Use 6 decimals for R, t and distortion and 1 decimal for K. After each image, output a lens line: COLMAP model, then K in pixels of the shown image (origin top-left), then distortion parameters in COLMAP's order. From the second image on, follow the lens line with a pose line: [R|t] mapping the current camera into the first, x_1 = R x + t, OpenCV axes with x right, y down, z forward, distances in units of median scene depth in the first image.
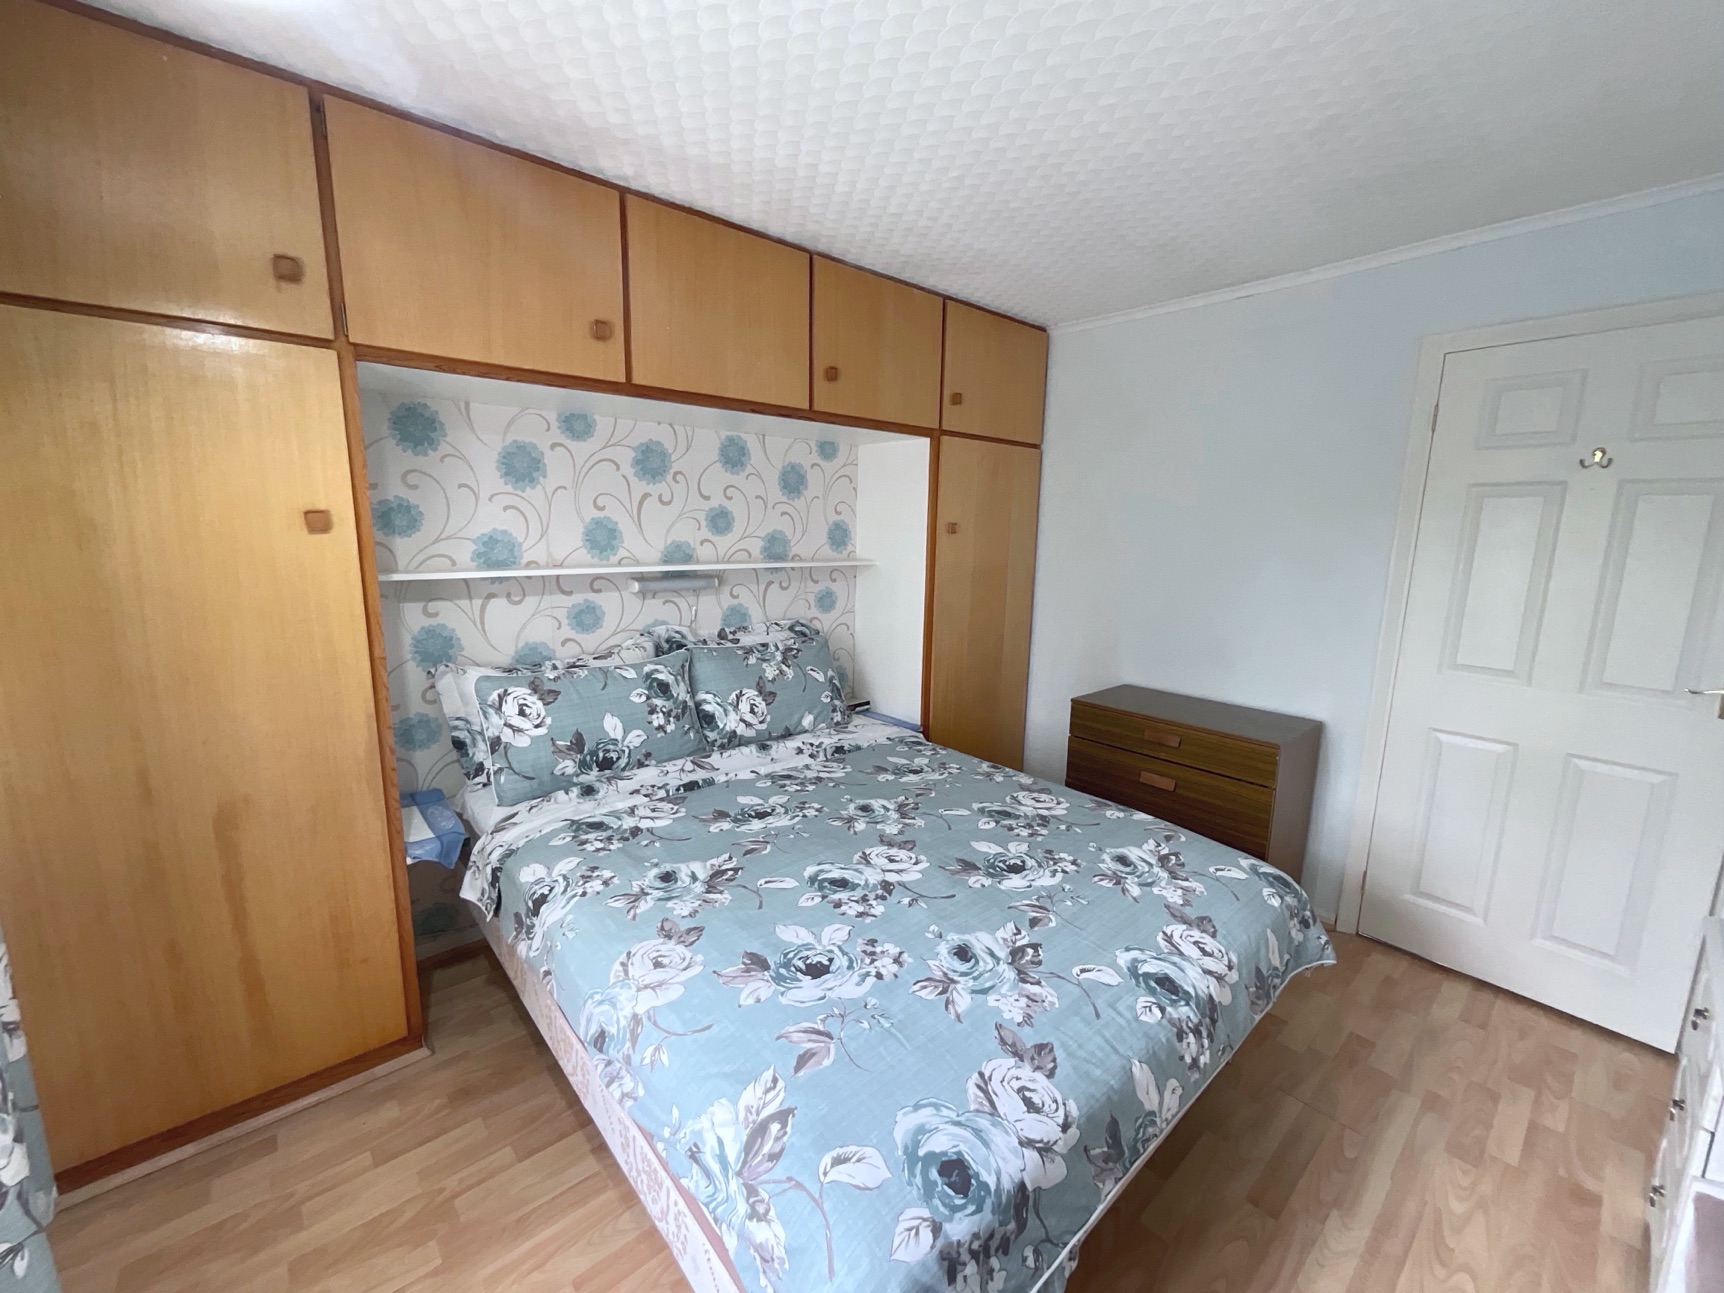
lens RADIAL K [[698.7, 0, 862.9], [0, 698.7, 642.7], [0, 0, 1]] dist [-0.003529, 0.000333]
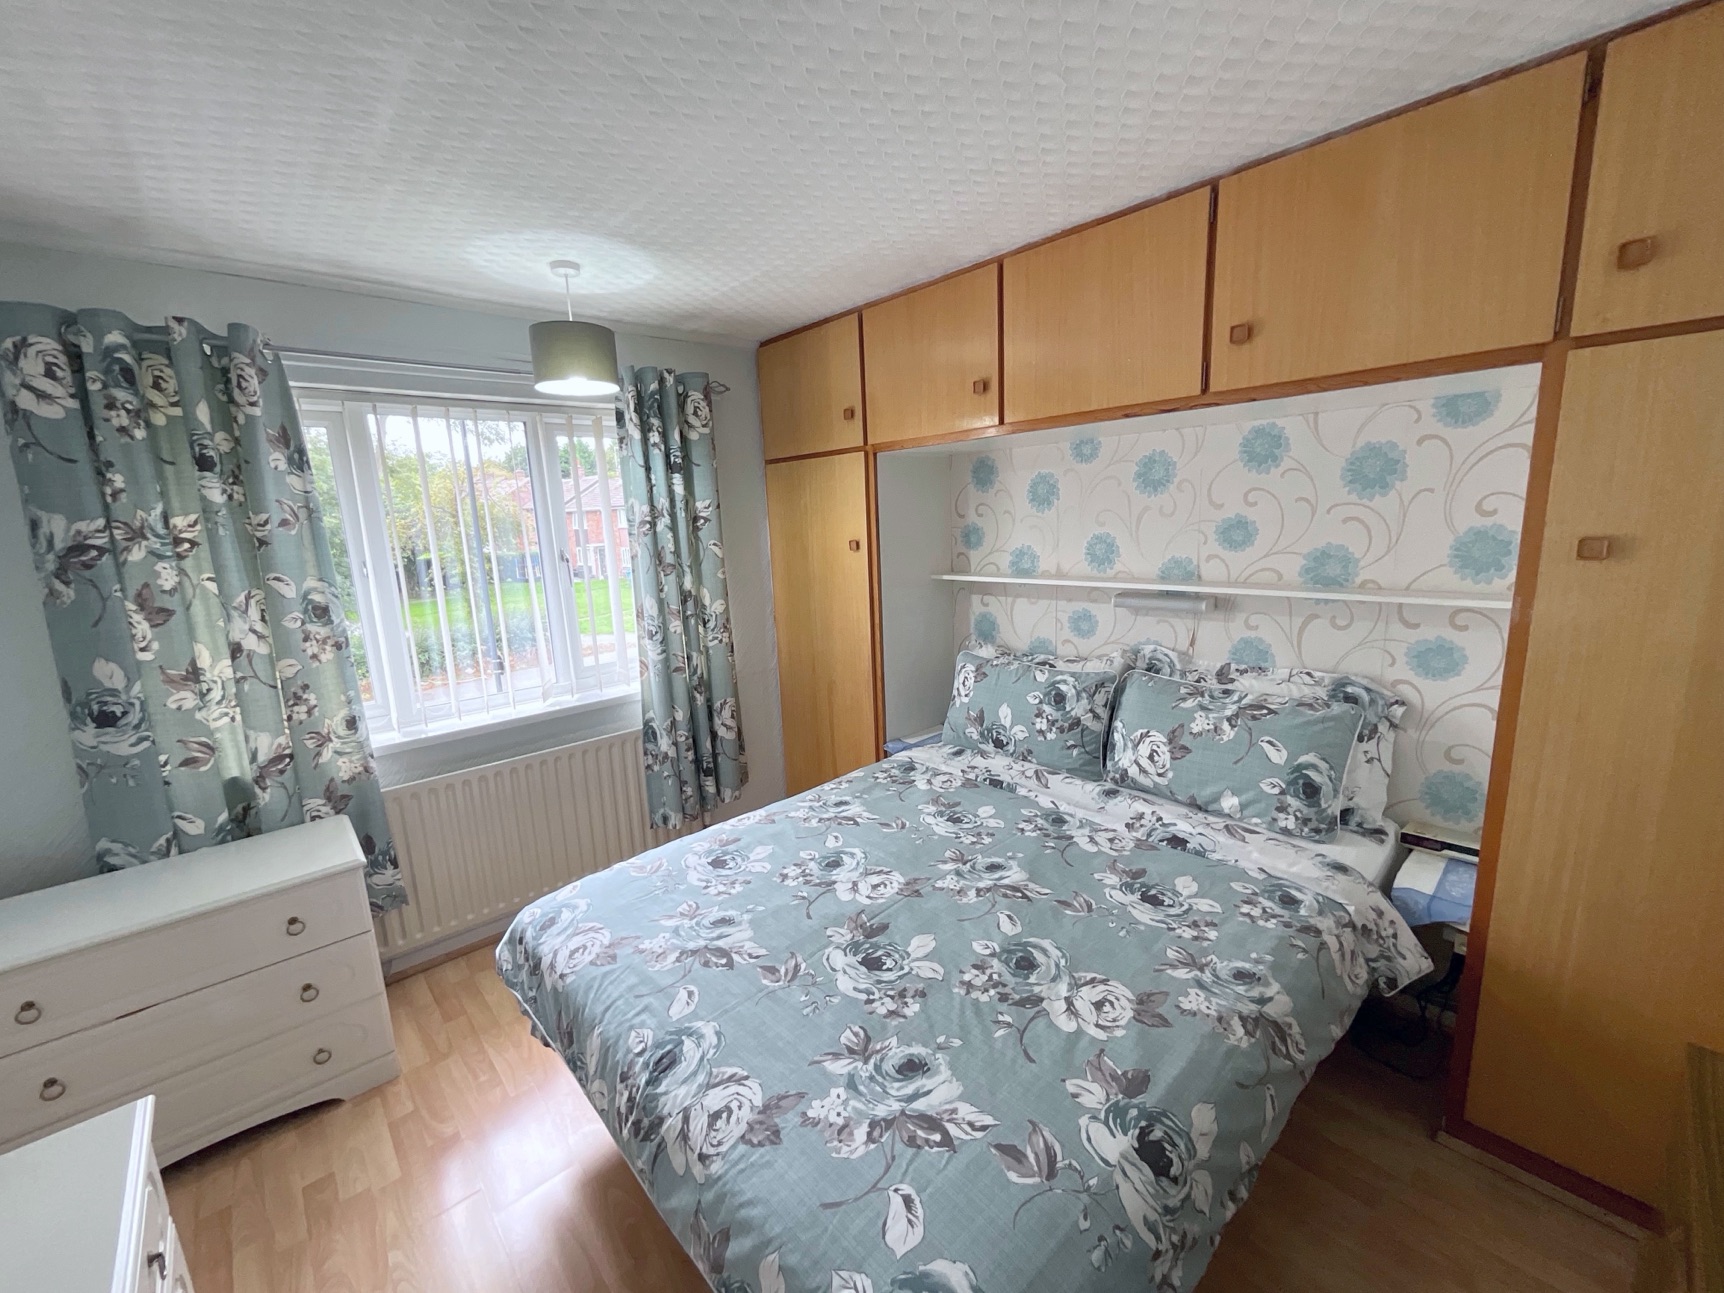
lens RADIAL K [[698.7, 0, 863.6], [0, 698.7, 647.1], [0, 0, 1]] dist [-0.003529, 0.000333]
pose [[0.017045, 0.169088, -0.985454, 0.748784], [-0.127238, 0.977950, 0.165600, -0.150826], [0.991726, 0.122565, 0.038184, 0.674282]]
